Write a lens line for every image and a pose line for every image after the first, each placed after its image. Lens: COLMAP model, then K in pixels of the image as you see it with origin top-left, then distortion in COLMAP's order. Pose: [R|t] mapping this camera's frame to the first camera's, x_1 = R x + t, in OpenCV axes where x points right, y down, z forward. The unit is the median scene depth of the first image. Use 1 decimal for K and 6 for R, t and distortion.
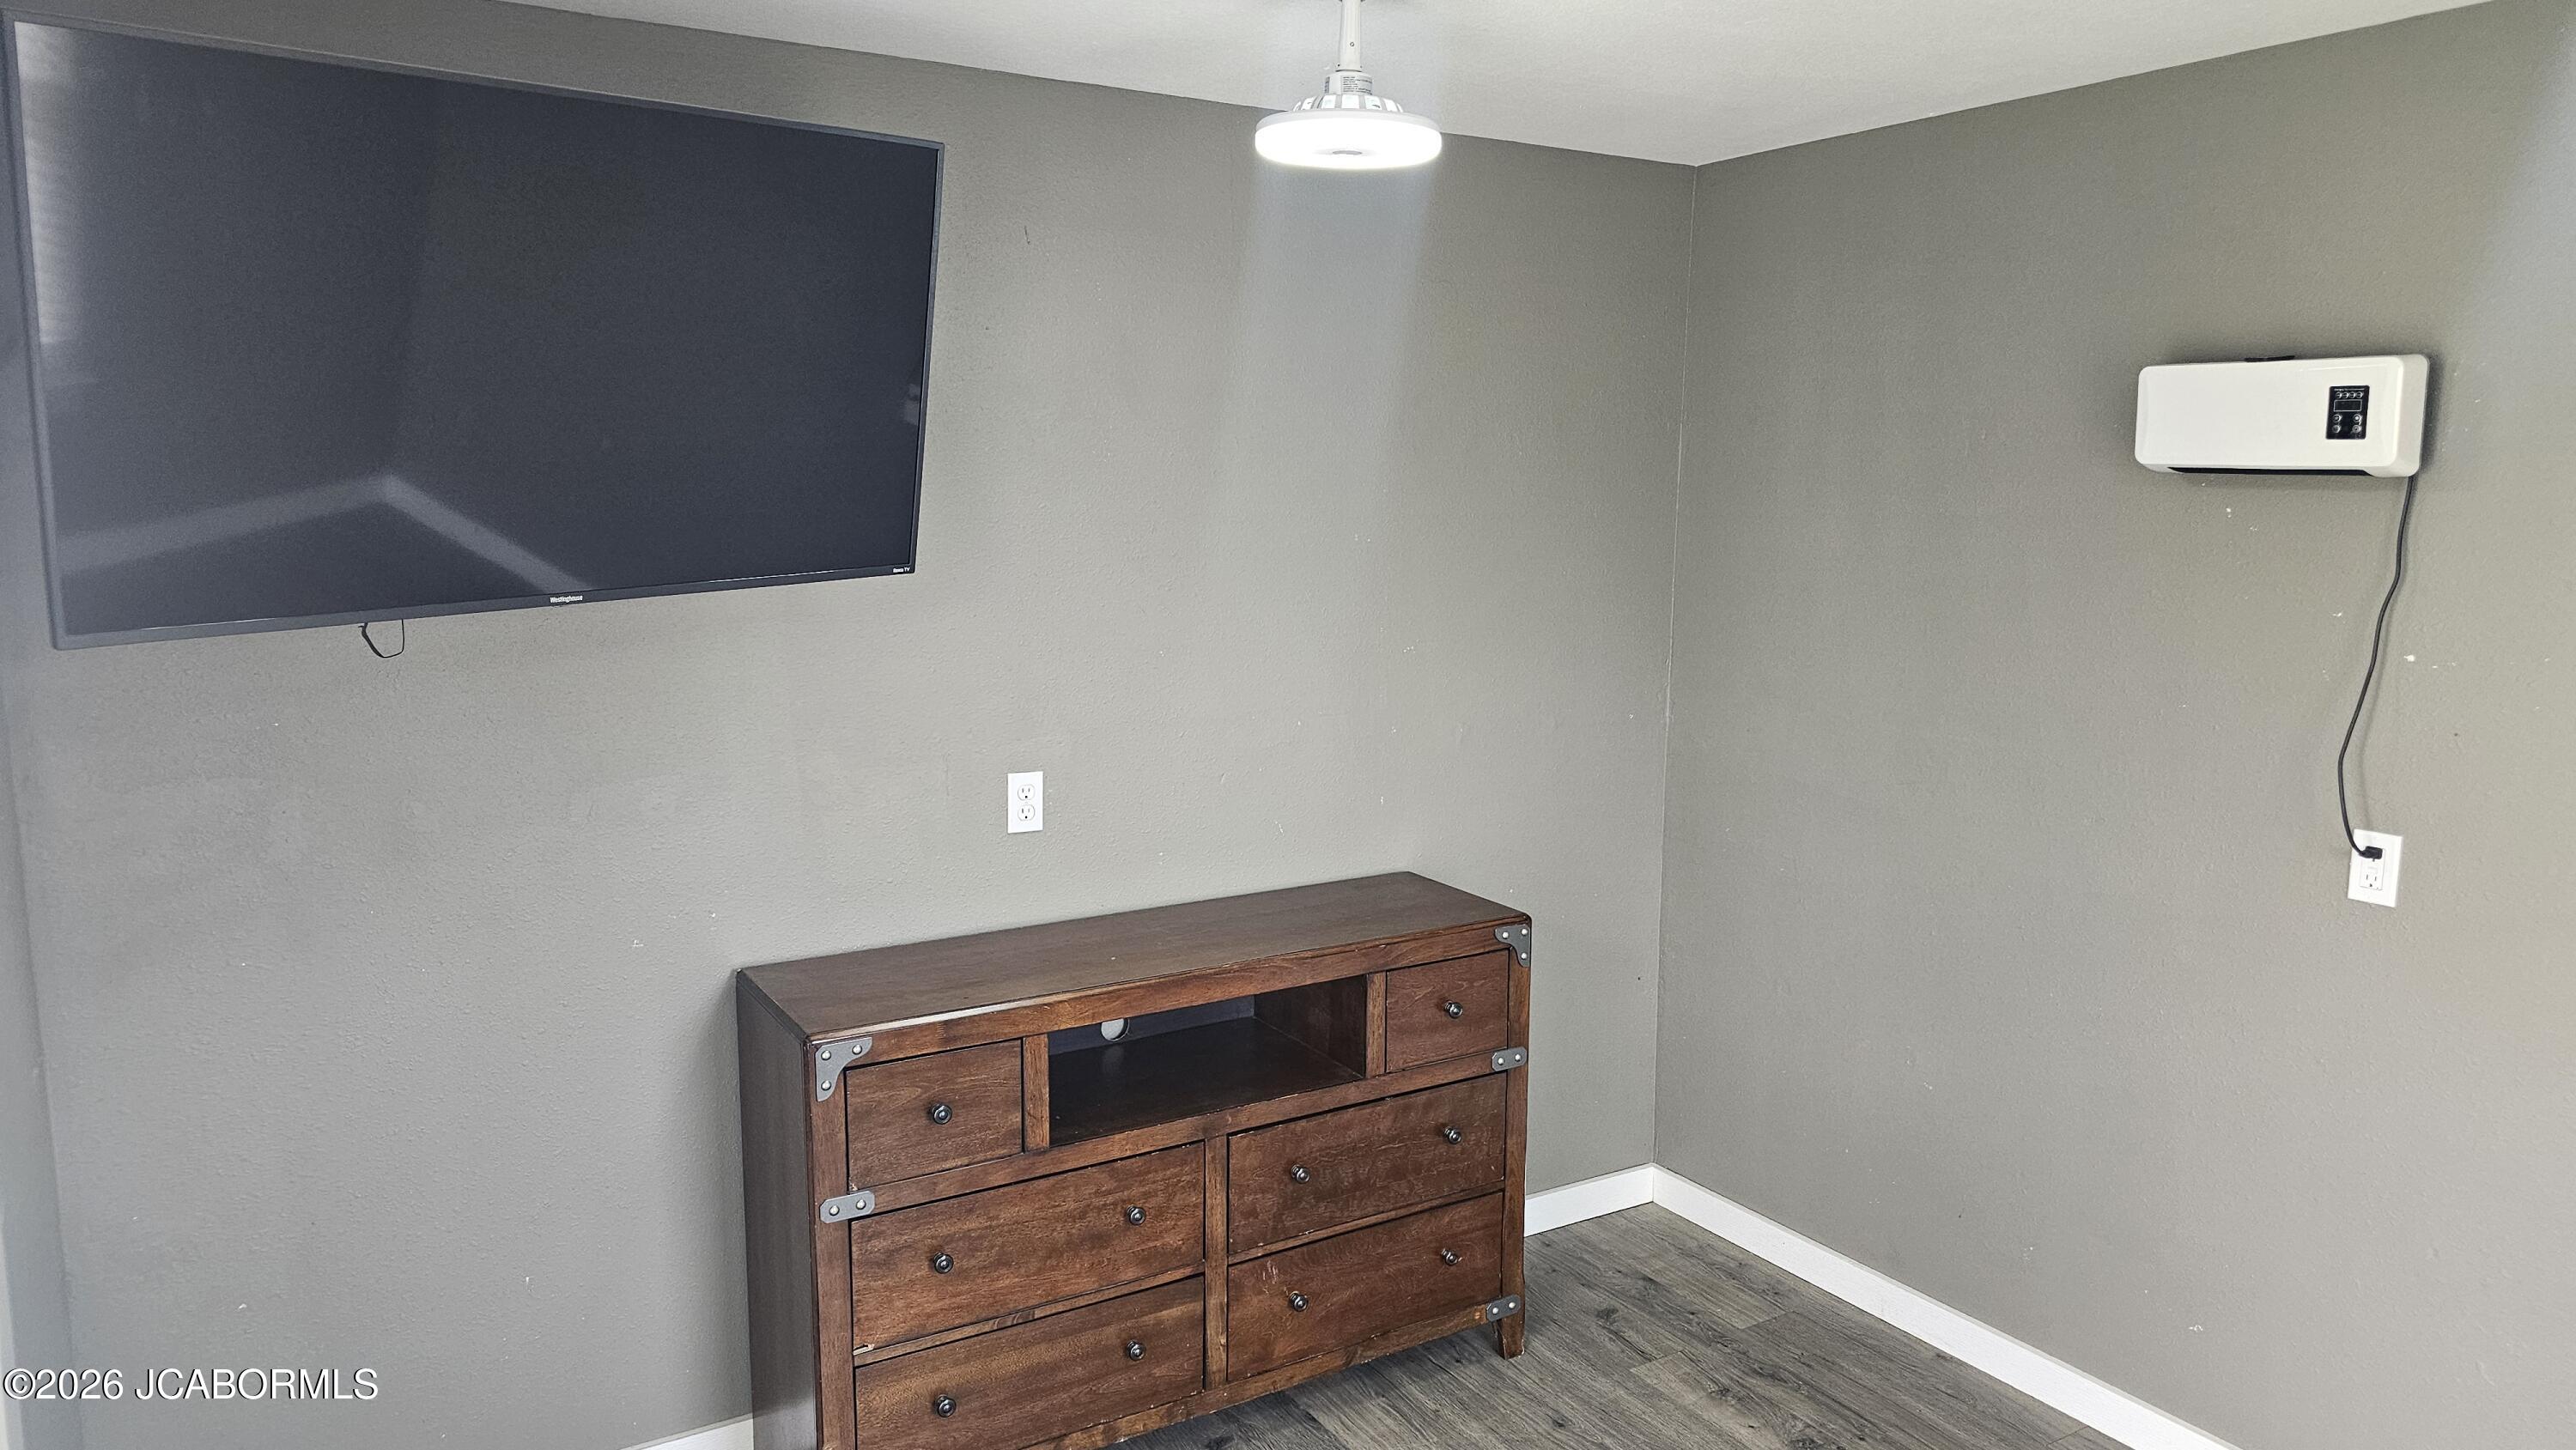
lens RADIAL K [[1711.3, 0, 1288.7], [0, 1711.3, 715.0], [0, 0, 1]] dist [0.036880, -0.001067]
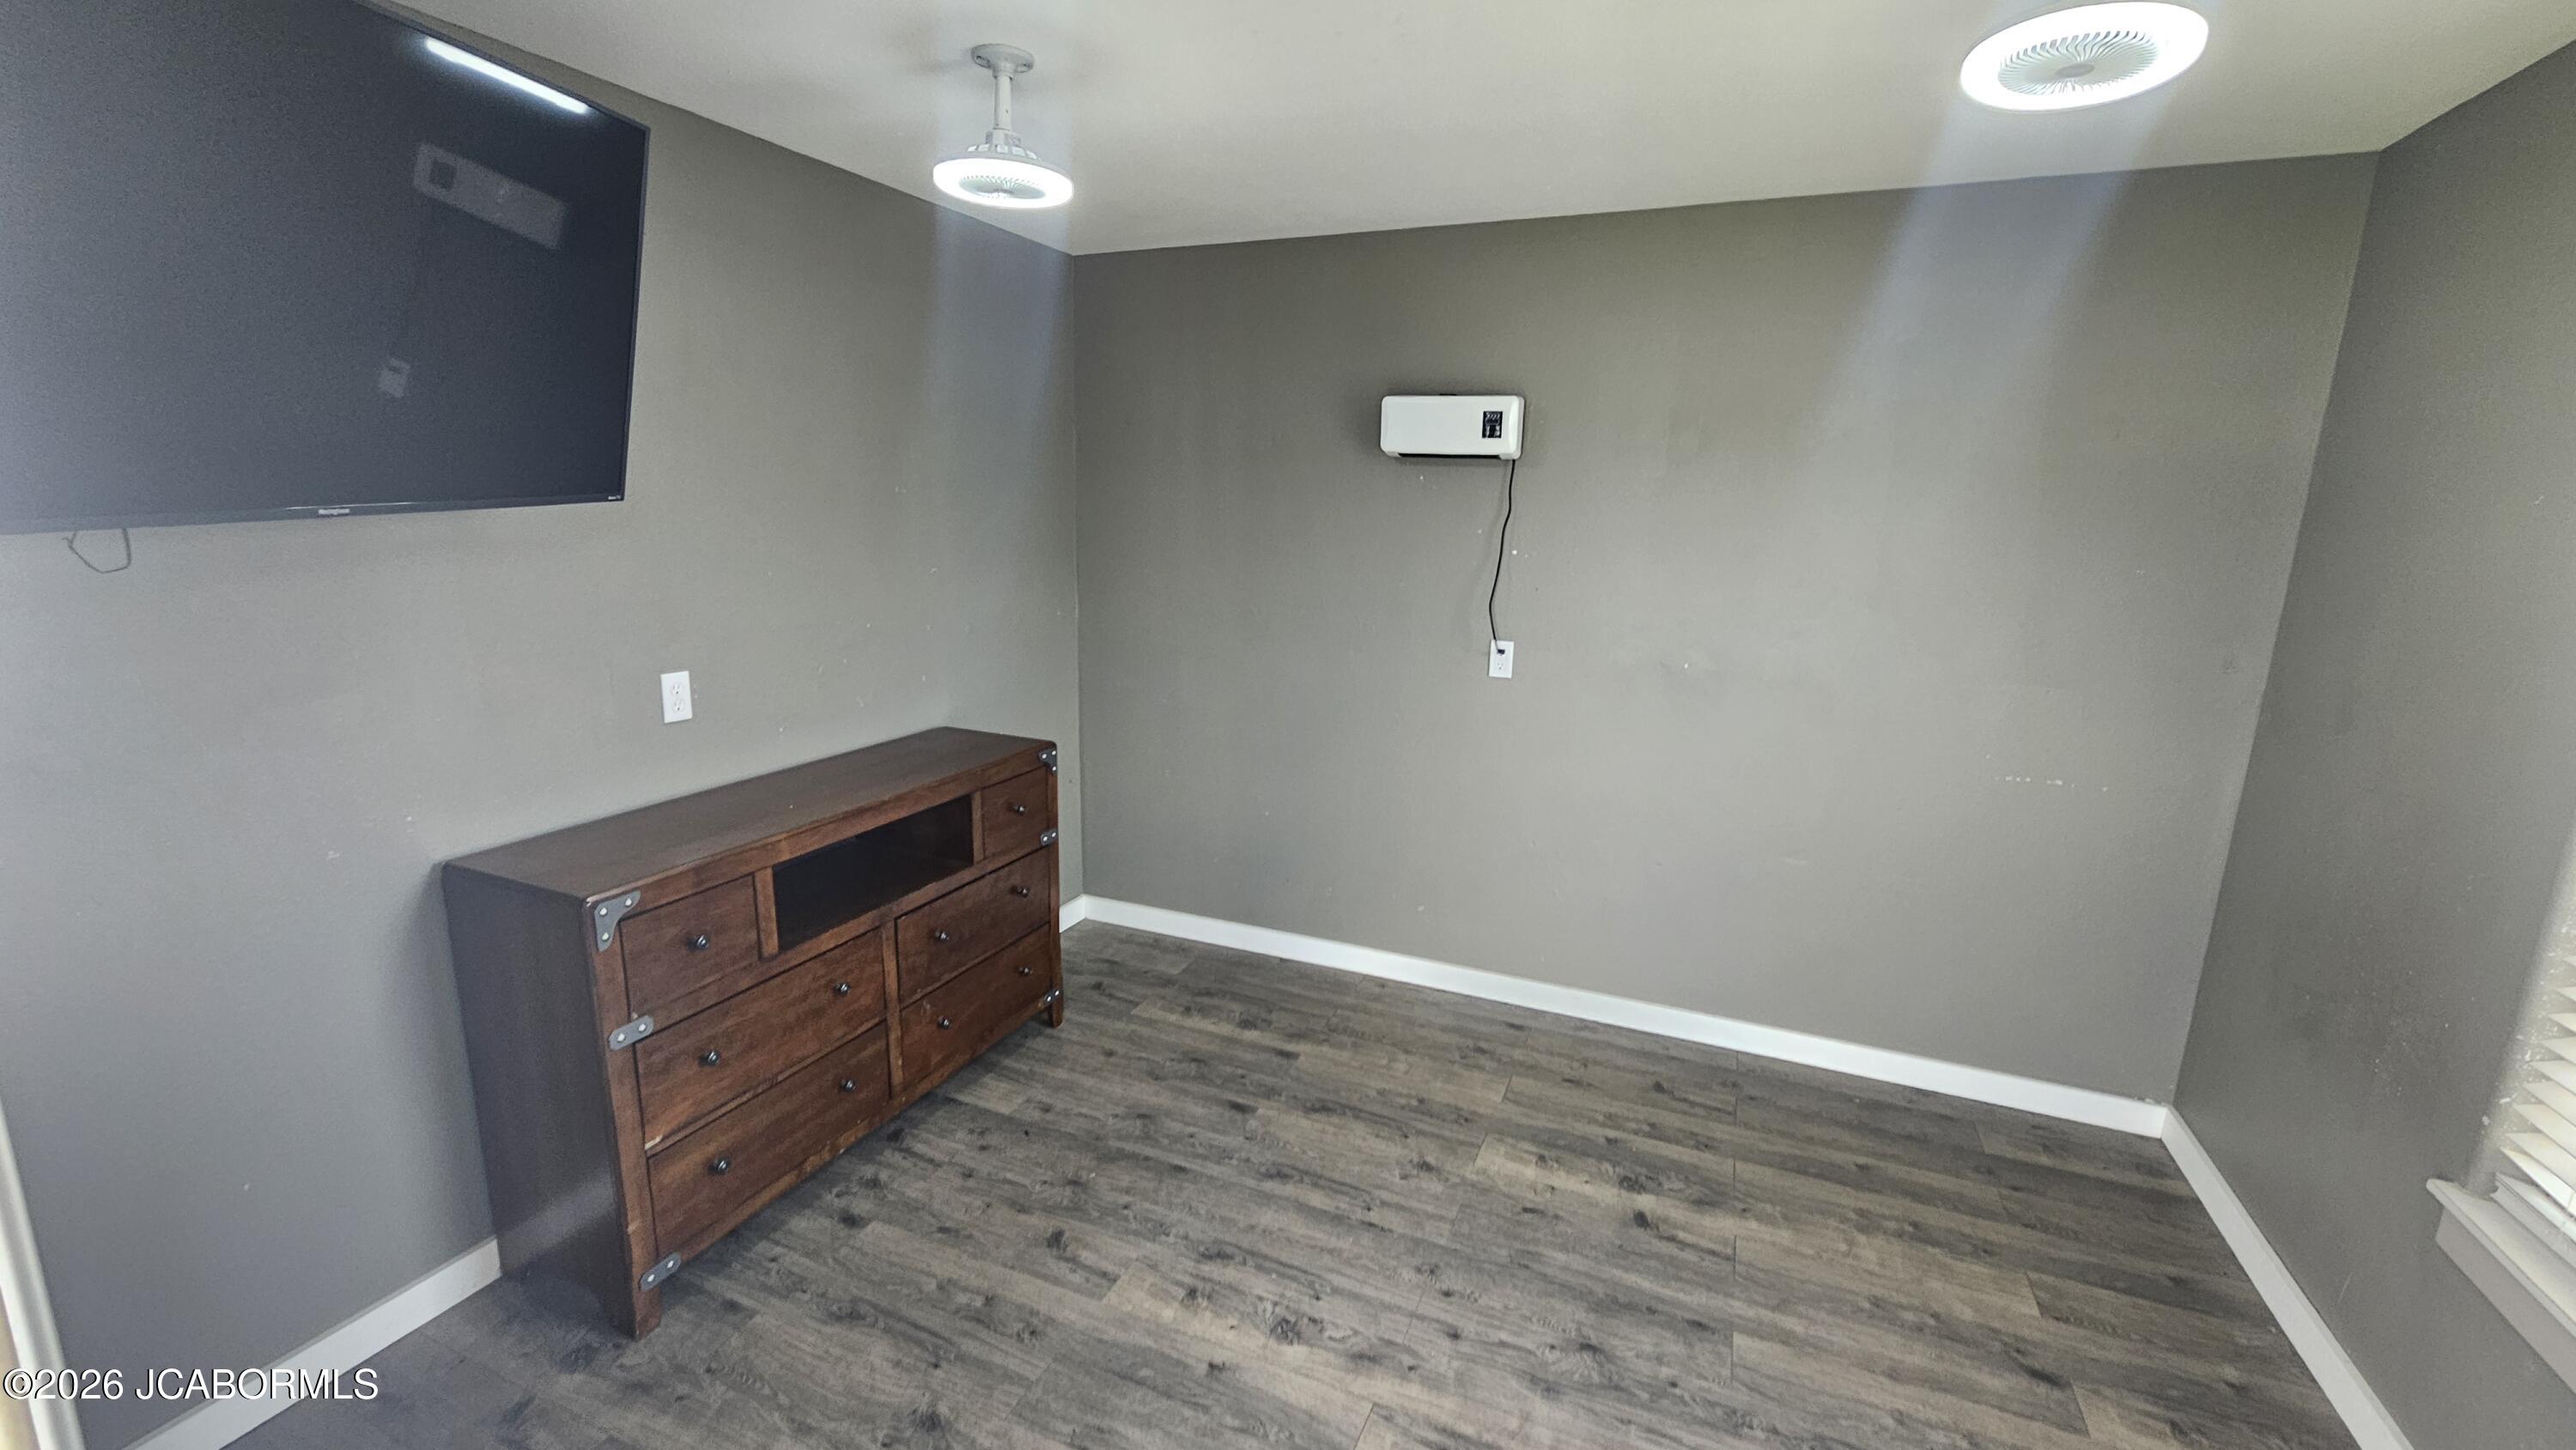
lens RADIAL K [[1052.2, 0, 1284.7], [0, 1052.2, 721.0], [0, 0, 1]] dist [-0.003724, 0.000332]
pose [[0.821352, -0.104967, 0.560680, -0.236962], [0.062113, 0.993536, 0.095012, 0.024878], [-0.567029, -0.043213, 0.822563, 0.130066]]
